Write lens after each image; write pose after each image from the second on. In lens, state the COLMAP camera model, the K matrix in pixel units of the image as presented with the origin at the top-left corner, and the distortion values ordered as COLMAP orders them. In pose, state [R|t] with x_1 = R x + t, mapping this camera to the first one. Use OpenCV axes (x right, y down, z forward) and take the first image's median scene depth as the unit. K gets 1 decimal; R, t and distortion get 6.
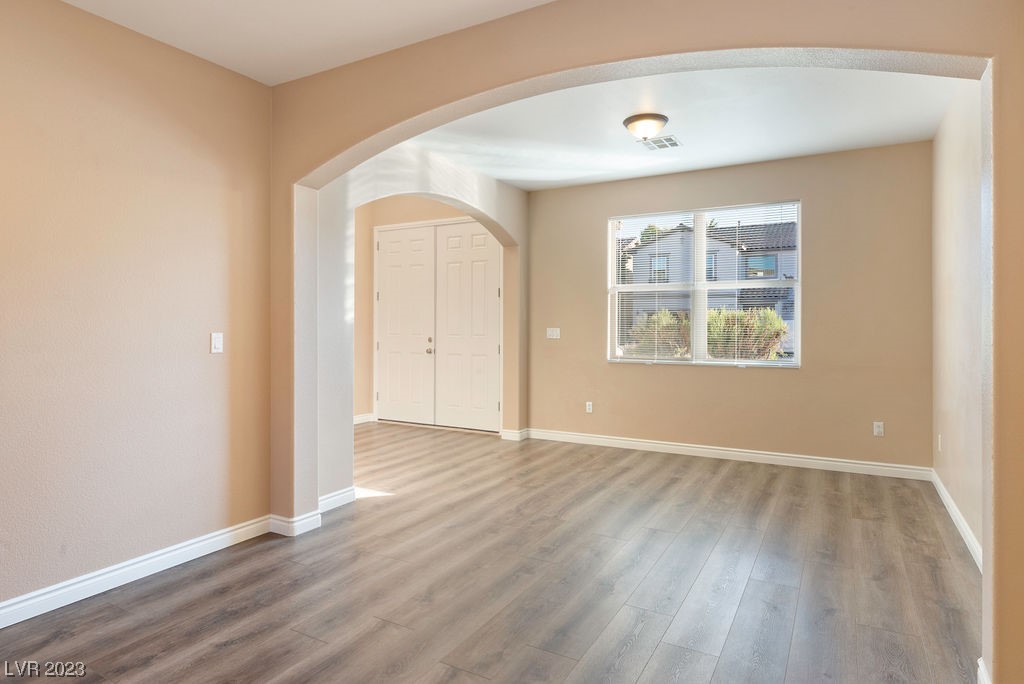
lens RADIAL K [[577.3, 0, 510.7], [0, 577.3, 335.3], [0, 0, 1]] dist [0.008228, 0.000153]
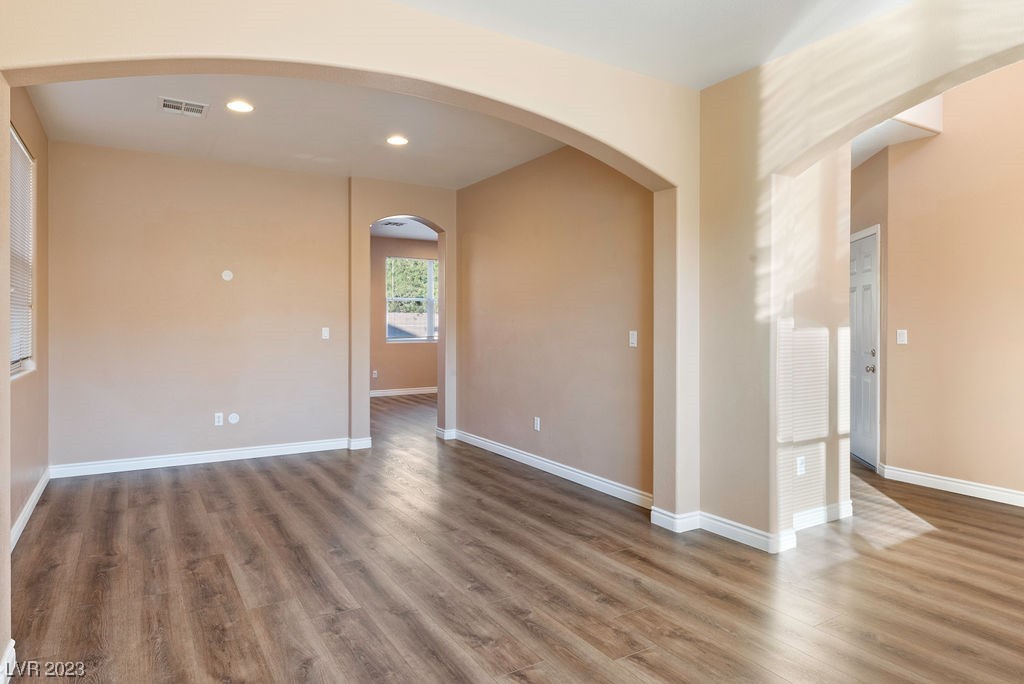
lens RADIAL K [[577.3, 0, 468.1], [0, 577.3, 320.3], [0, 0, 1]] dist [0.008228, 0.000153]
pose [[-0.497735, -0.007689, -0.867295, 0.805865], [-0.024161, 0.999696, 0.005002, -0.026594], [0.866993, 0.023444, -0.497769, 1.368353]]
